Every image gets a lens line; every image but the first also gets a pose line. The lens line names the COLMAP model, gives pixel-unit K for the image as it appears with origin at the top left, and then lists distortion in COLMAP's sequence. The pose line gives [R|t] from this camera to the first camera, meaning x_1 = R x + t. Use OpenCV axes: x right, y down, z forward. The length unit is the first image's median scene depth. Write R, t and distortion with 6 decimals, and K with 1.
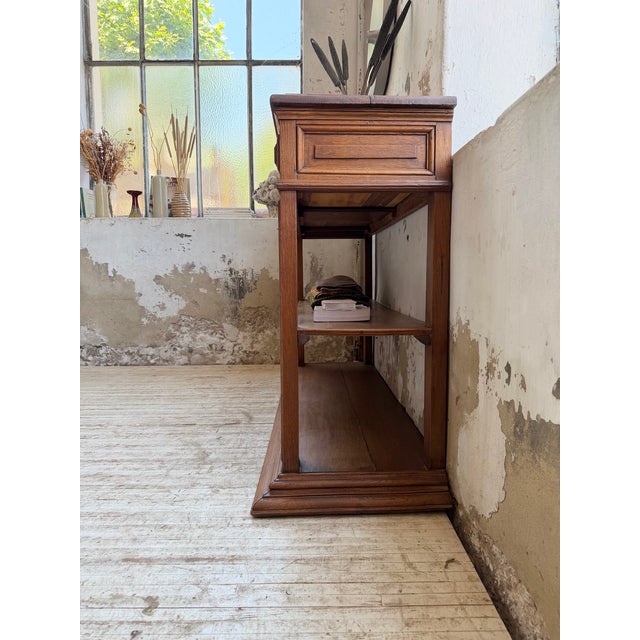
lens RADIAL K [[451.1, 0, 318.6], [0, 451.1, 318.2], [0, 0, 1]] dist [0.073270, -0.109435]
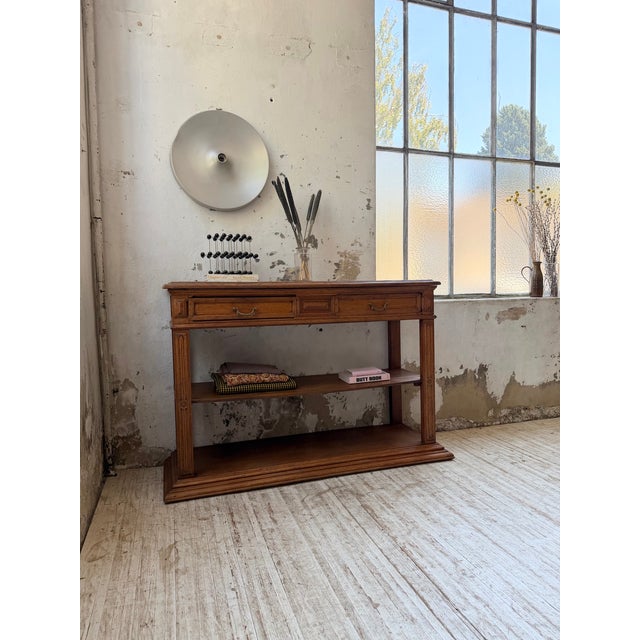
lens RADIAL K [[450.5, 0, 319.1], [0, 450.5, 322.4], [0, 0, 1]] dist [0.099962, -0.174237]
pose [[-0.306521, -0.051668, 0.950461, -1.510705], [0.109711, 0.989953, 0.089197, -0.384586], [-0.945520, 0.131617, -0.297773, 1.611505]]
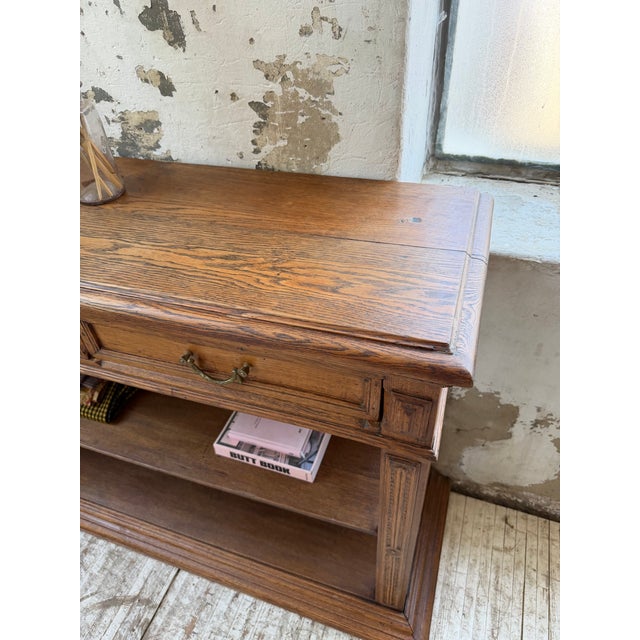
lens RADIAL K [[465.1, 0, 320.1], [0, 465.1, 322.3], [0, 0, 1]] dist [-0.009070, -0.003010]
pose [[0.343598, -0.644636, 0.682923, -0.315211], [0.149992, 0.755532, 0.637710, -0.596293], [-0.927061, -0.116683, 0.356289, 0.668137]]
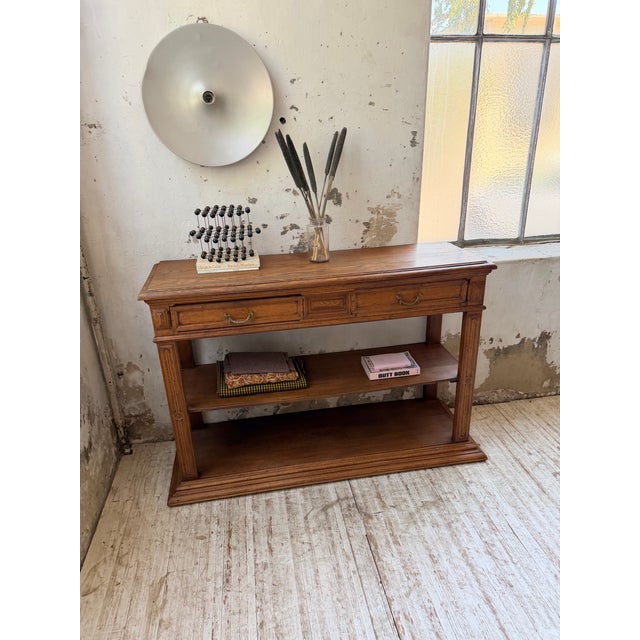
lens RADIAL K [[452.7, 0, 315.4], [0, 452.7, 321.2], [0, 0, 1]] dist [0.045791, -0.062951]
pose [[-0.151124, -0.373208, 0.915356, -1.206782], [0.125954, 0.911174, 0.392297, -0.751557], [-0.980458, 0.174579, -0.090693, 1.315851]]
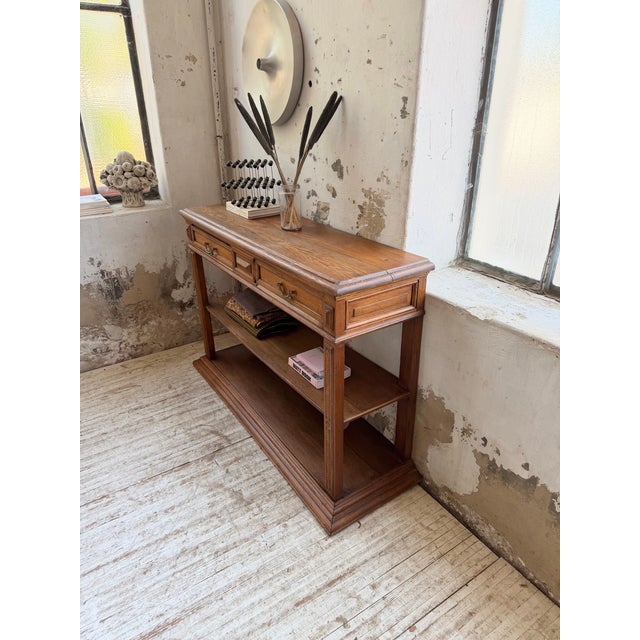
lens RADIAL K [[451.3, 0, 314.7], [0, 451.3, 316.8], [0, 0, 1]] dist [0.073214, -0.111106]
pose [[0.845075, -0.234102, 0.480671, -0.559123], [0.061435, 0.935606, 0.347660, -0.604603], [-0.531107, -0.264268, 0.805039, -0.039326]]
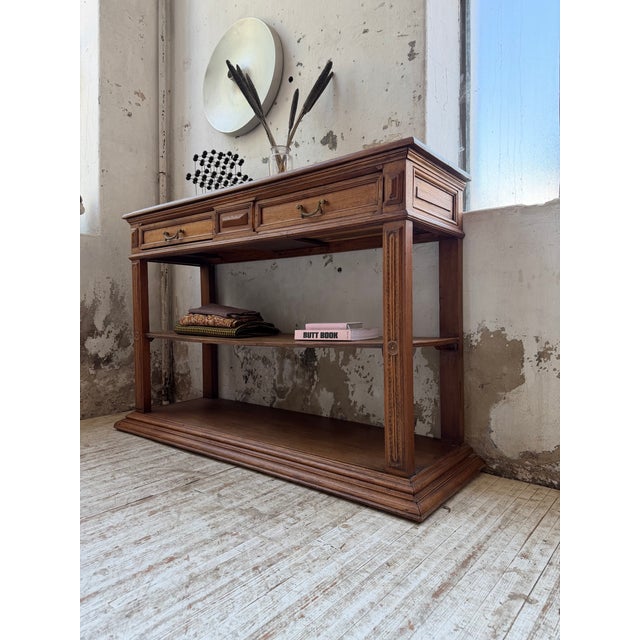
lens RADIAL K [[452.7, 0, 315.4], [0, 452.7, 321.2], [0, 0, 1]] dist [0.045791, -0.062951]
pose [[0.642007, -0.013913, 0.766572, -0.782985], [0.078104, 0.995821, -0.047338, 0.004205], [-0.762710, 0.090264, 0.640411, 0.338273]]
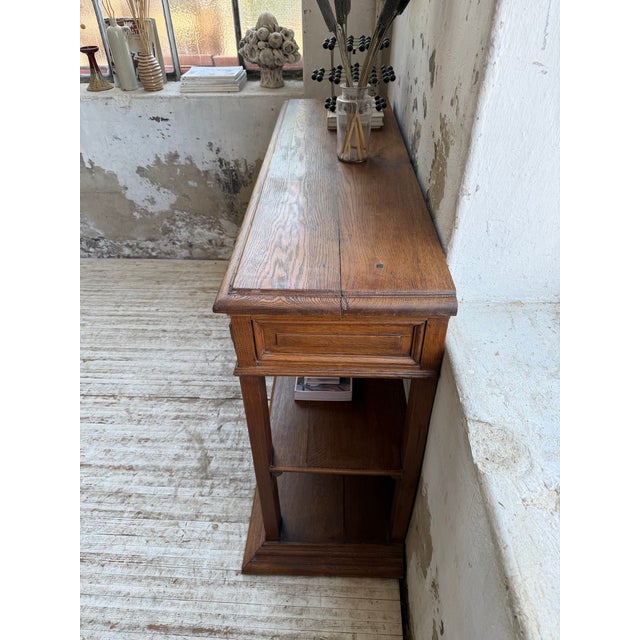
lens RADIAL K [[455.8, 0, 315.4], [0, 455.8, 320.1], [0, 0, 1]] dist [0.026762, -0.041442]
pose [[0.997920, 0.027134, -0.058475, 0.079090], [0.009131, 0.838460, 0.544887, -0.606121], [0.063814, -0.544287, 0.836468, 0.238337]]
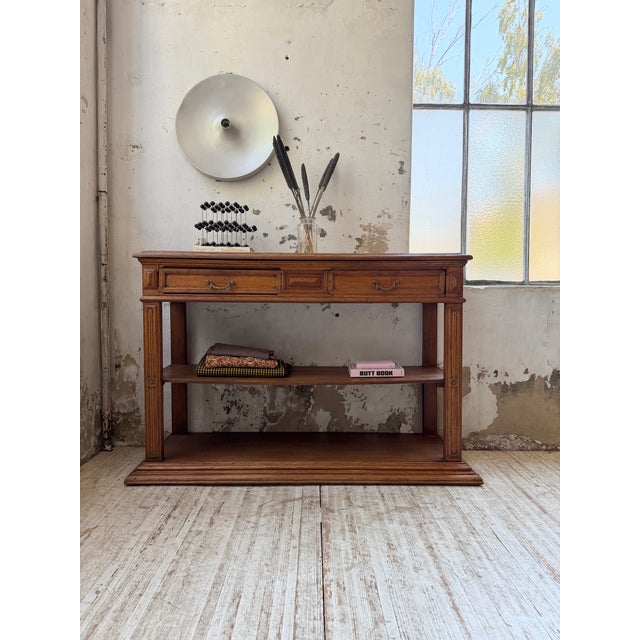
lens RADIAL K [[451.1, 0, 318.6], [0, 451.1, 318.2], [0, 0, 1]] dist [0.073270, -0.109435]
pose [[-0.001685, -0.038248, 0.999267, -1.369075], [0.090240, 0.995185, 0.038244, -0.246679], [-0.995919, 0.090238, 0.001774, 1.131002]]
